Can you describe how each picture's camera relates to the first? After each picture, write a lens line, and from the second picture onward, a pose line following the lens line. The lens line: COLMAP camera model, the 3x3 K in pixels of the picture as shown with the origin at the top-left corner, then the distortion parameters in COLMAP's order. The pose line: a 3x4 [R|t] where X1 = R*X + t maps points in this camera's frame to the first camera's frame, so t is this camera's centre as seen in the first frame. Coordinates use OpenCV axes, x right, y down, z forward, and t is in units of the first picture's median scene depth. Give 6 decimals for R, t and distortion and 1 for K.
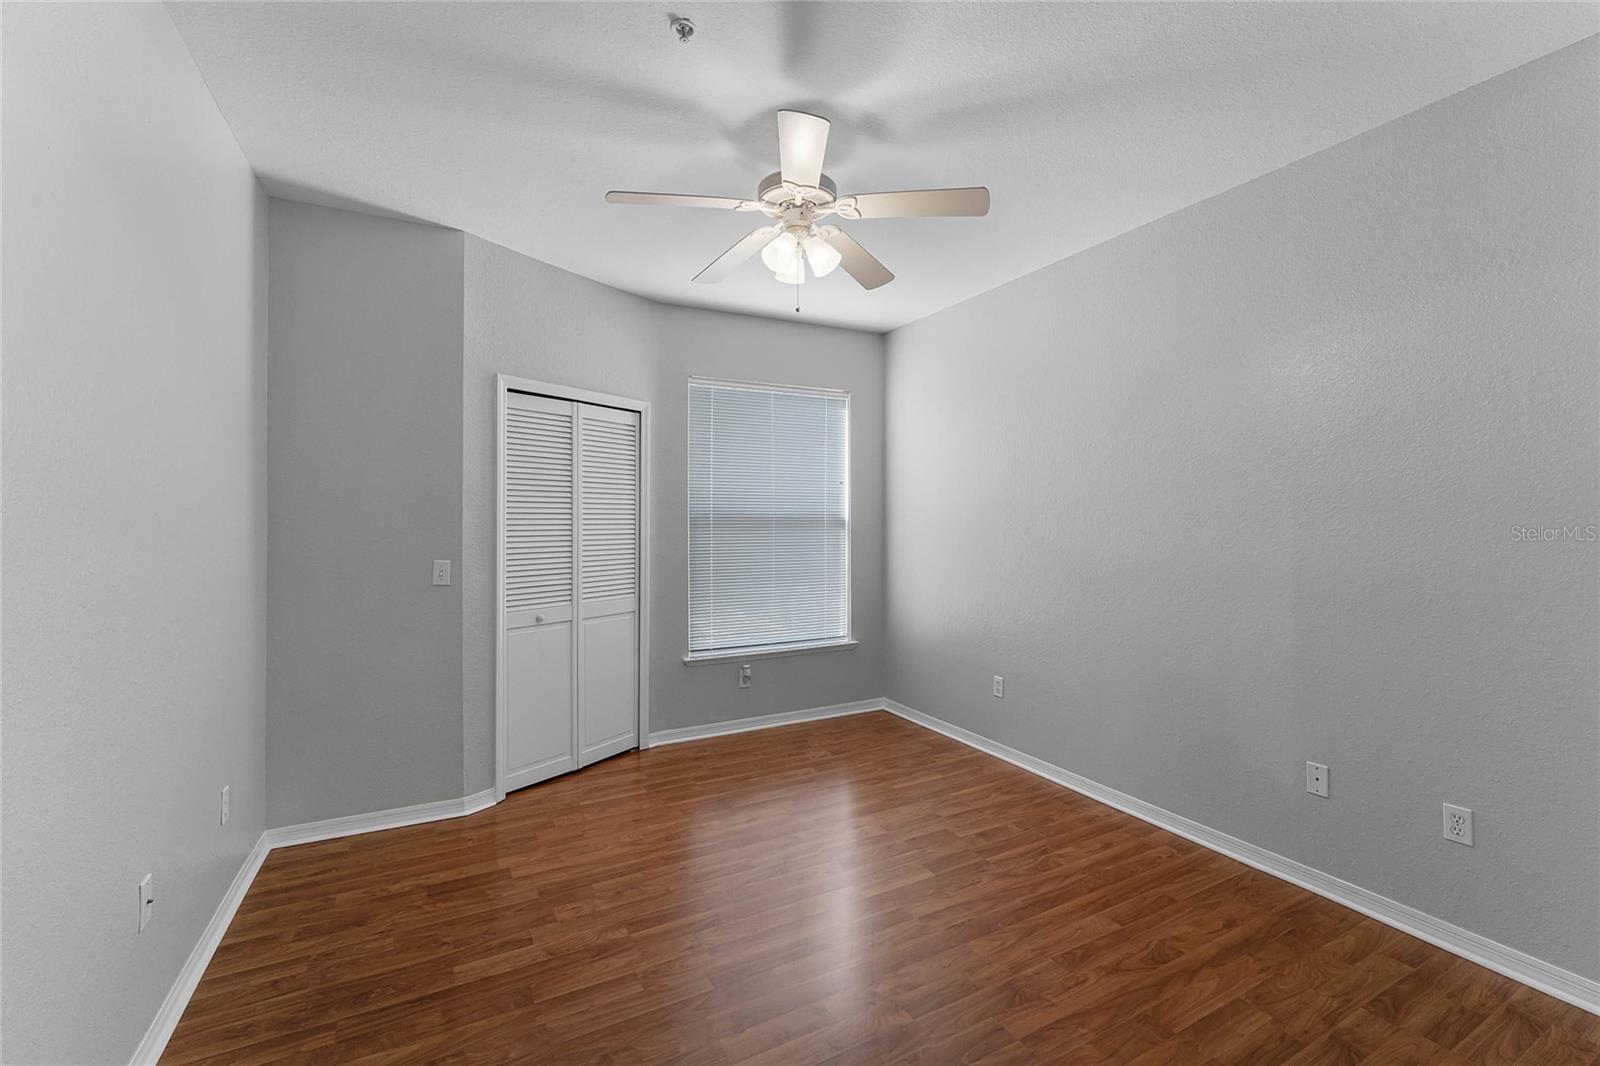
lens RADIAL K [[683.1, 0, 799.3], [0, 683.1, 524.7], [0, 0, 1]] dist [-0.001751, 0.000205]
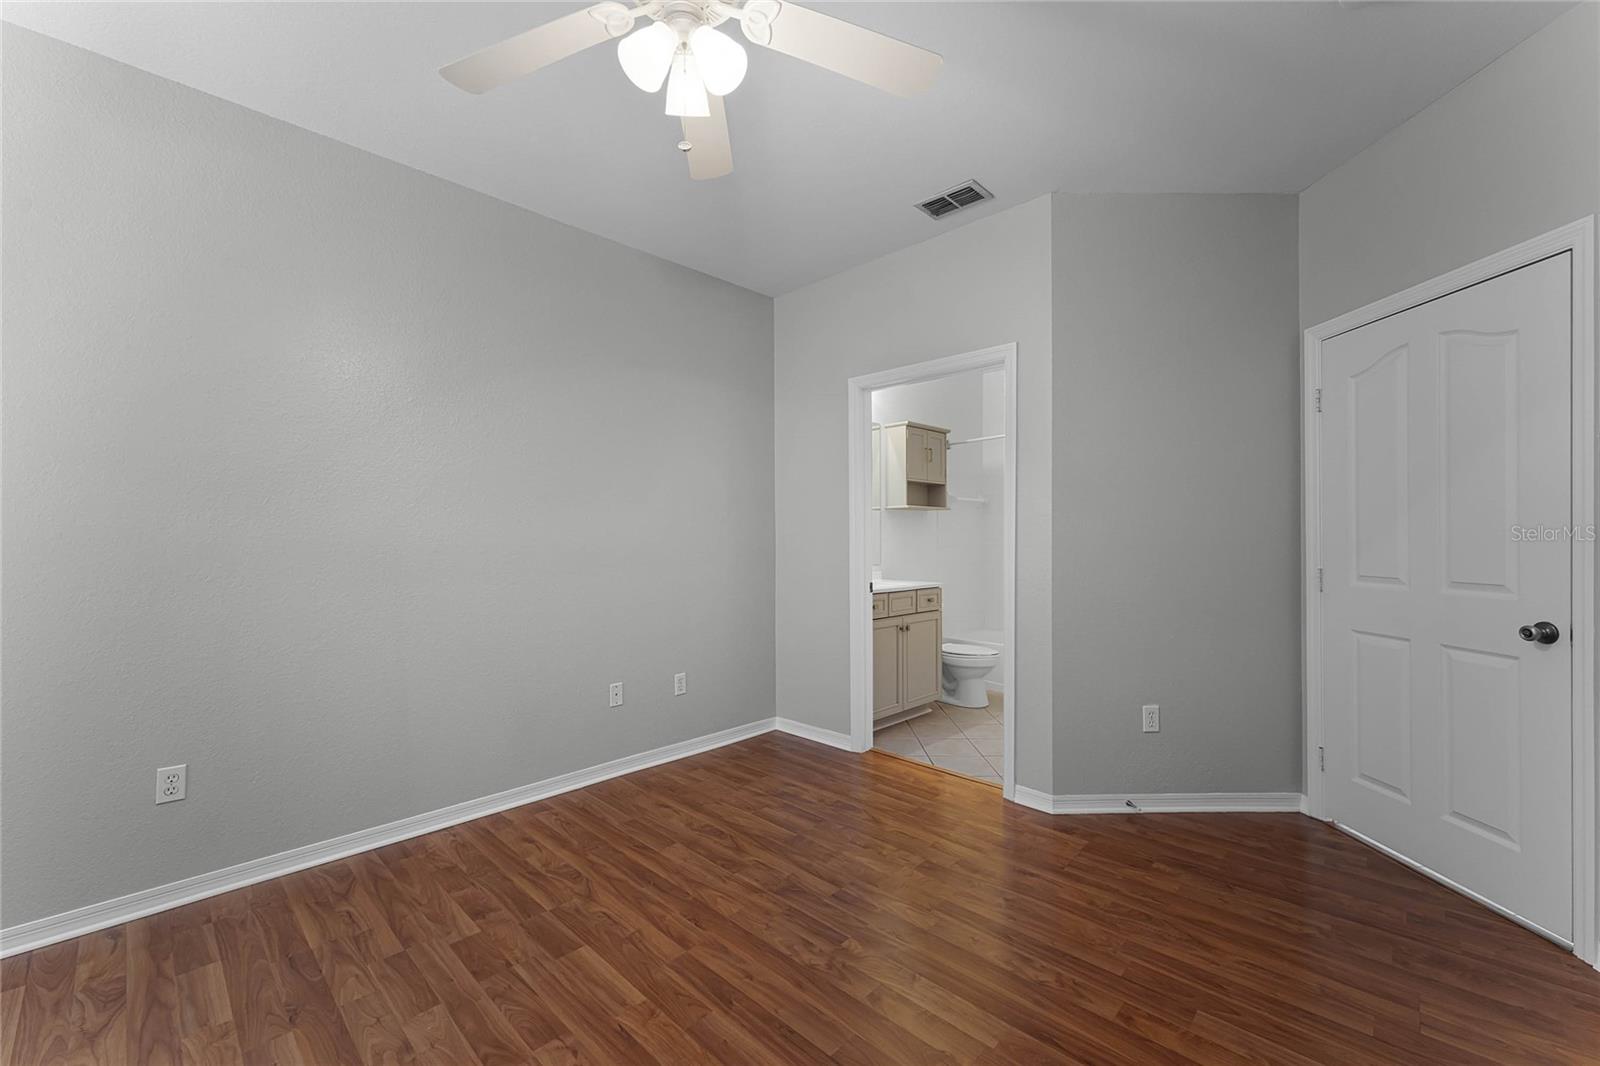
lens RADIAL K [[640.8, 0, 799.7], [0, 640.8, 536.0], [0, 0, 1]] dist [0.002365, -0.000231]
pose [[-0.304149, 0.002586, 0.952621, -0.469296], [0.009331, 0.999956, 0.000265, 0.041853], [-0.952579, 0.008969, -0.304160, 0.813386]]
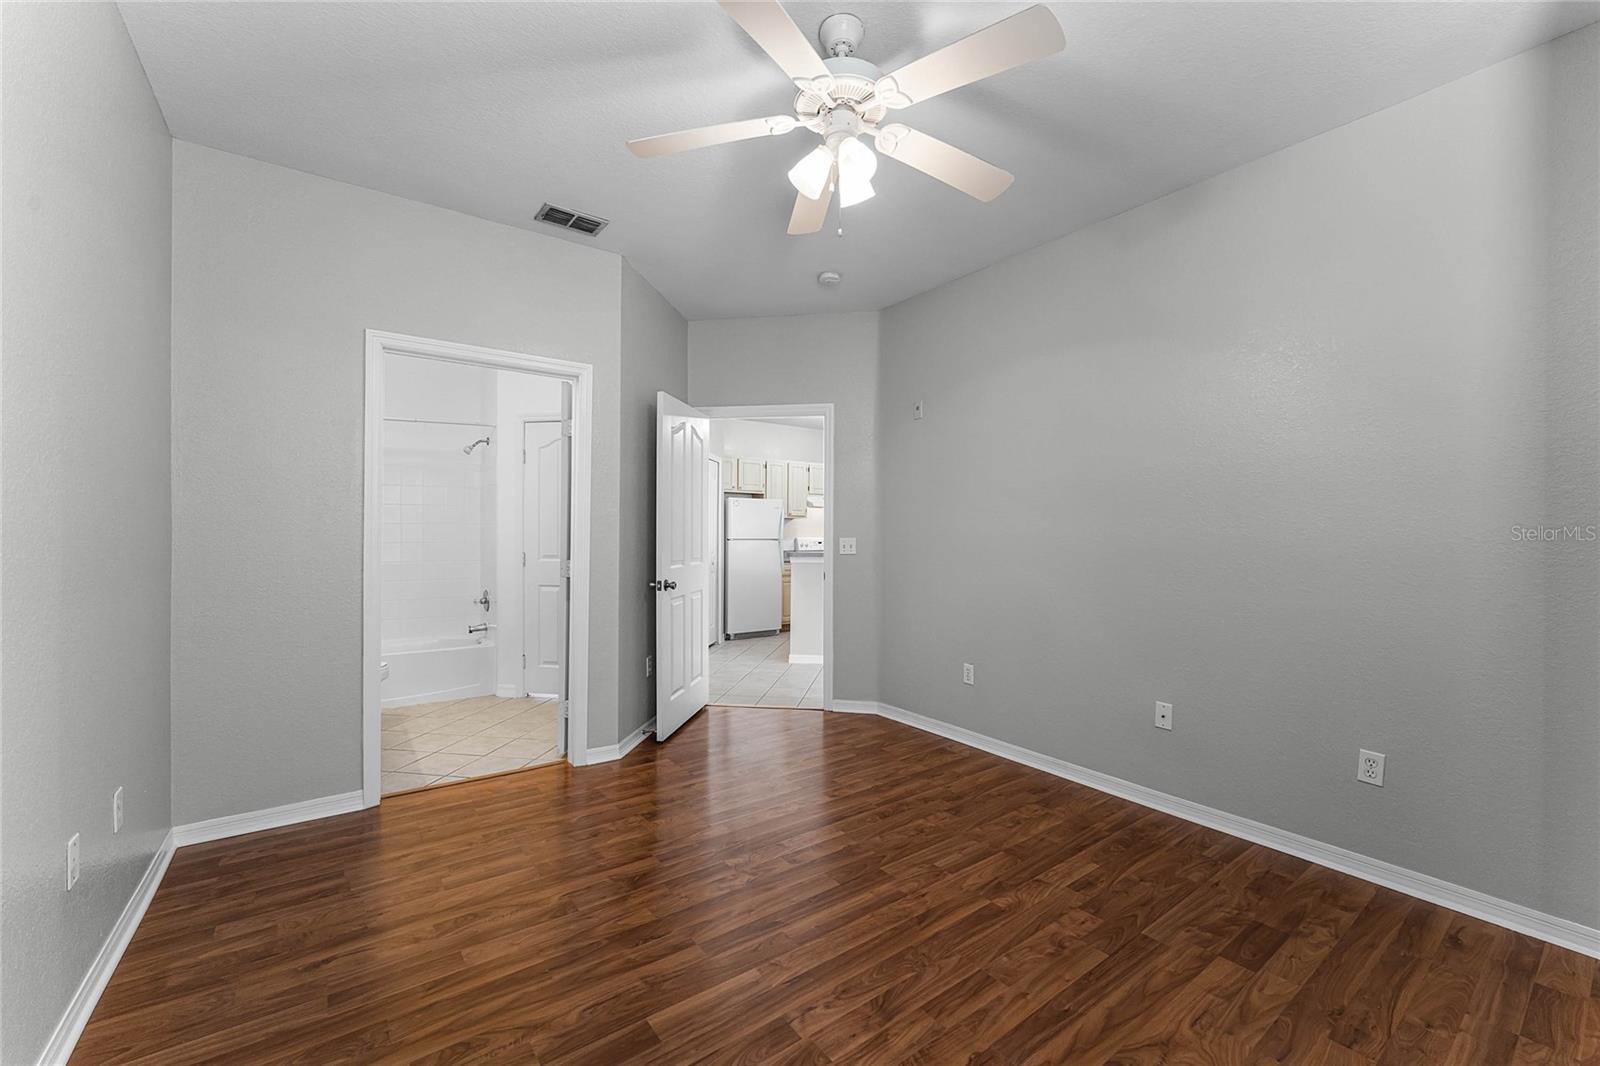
lens RADIAL K [[644.9, 0, 800.0], [0, 644.9, 533.0], [0, 0, 1]] dist [-0.009308, 0.000149]
pose [[-0.990196, -0.004678, -0.139604, 0.117037], [-0.005290, 0.999978, 0.004010, 0.038463], [0.139582, 0.004710, -0.990199, 1.338649]]
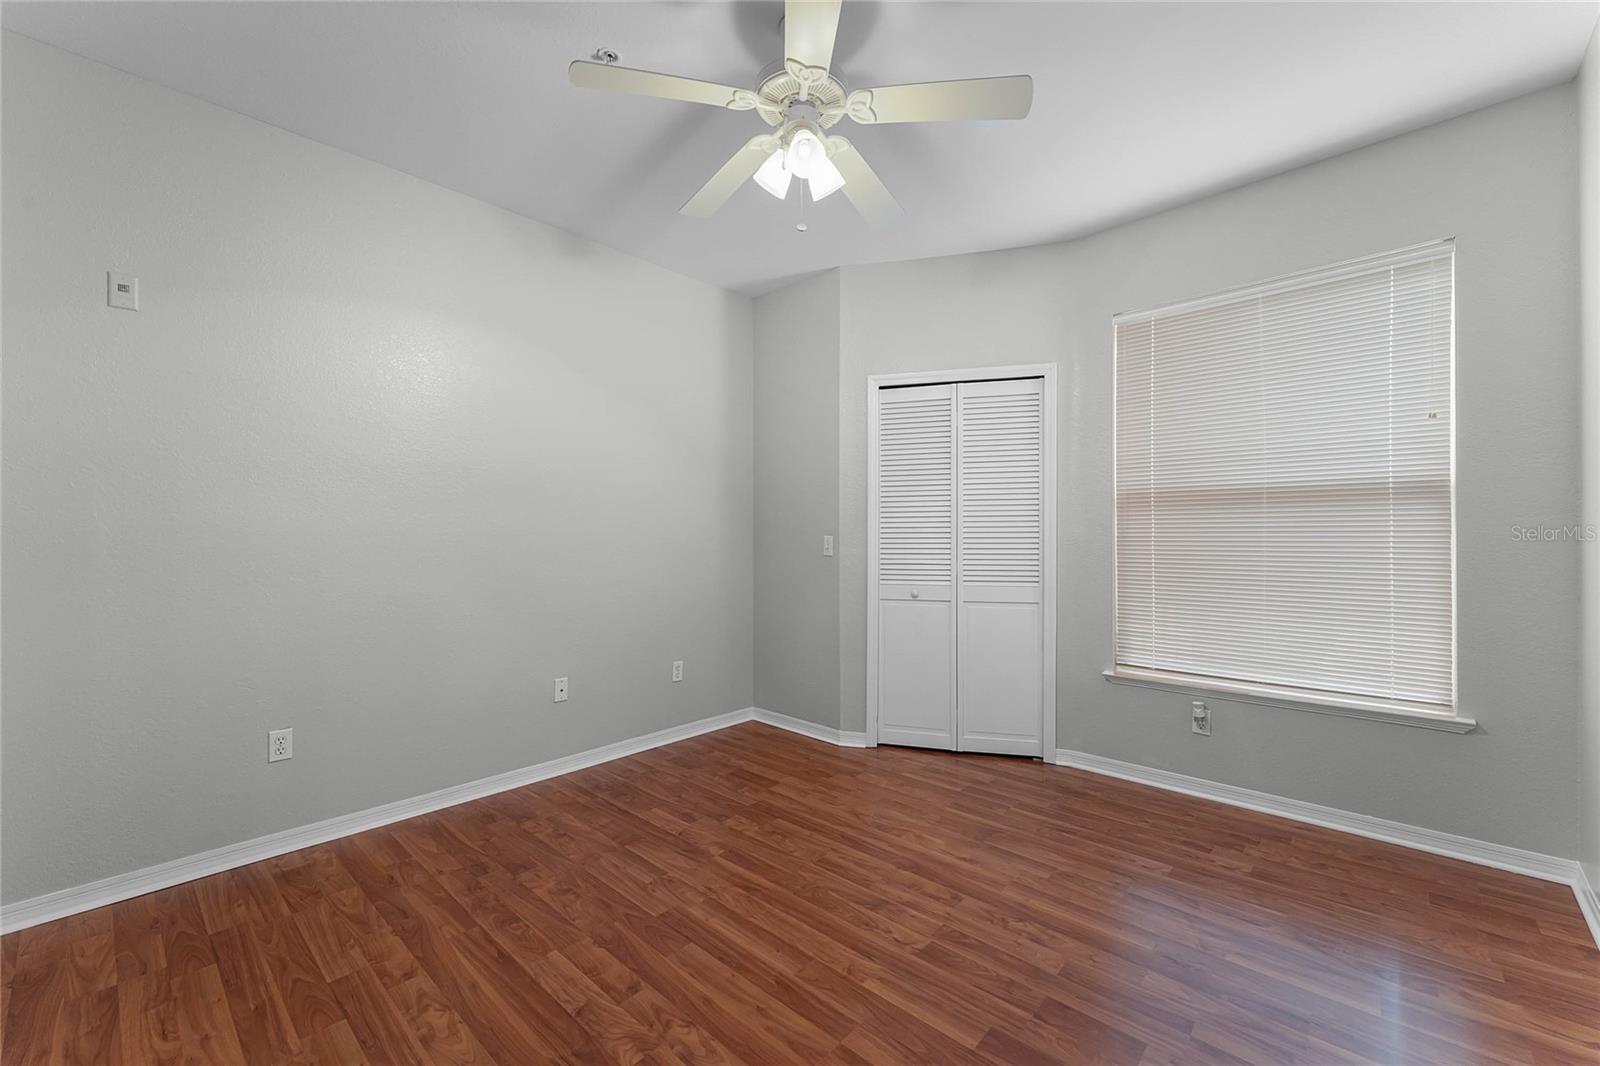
lens RADIAL K [[640.8, 0, 799.7], [0, 640.8, 536.0], [0, 0, 1]] dist [0.002365, -0.000231]
pose [[0.328350, 0.002533, -0.944553, 0.562690], [-0.002321, 0.999996, 0.001875, 0.049123], [0.944553, 0.001577, 0.328354, 0.551378]]
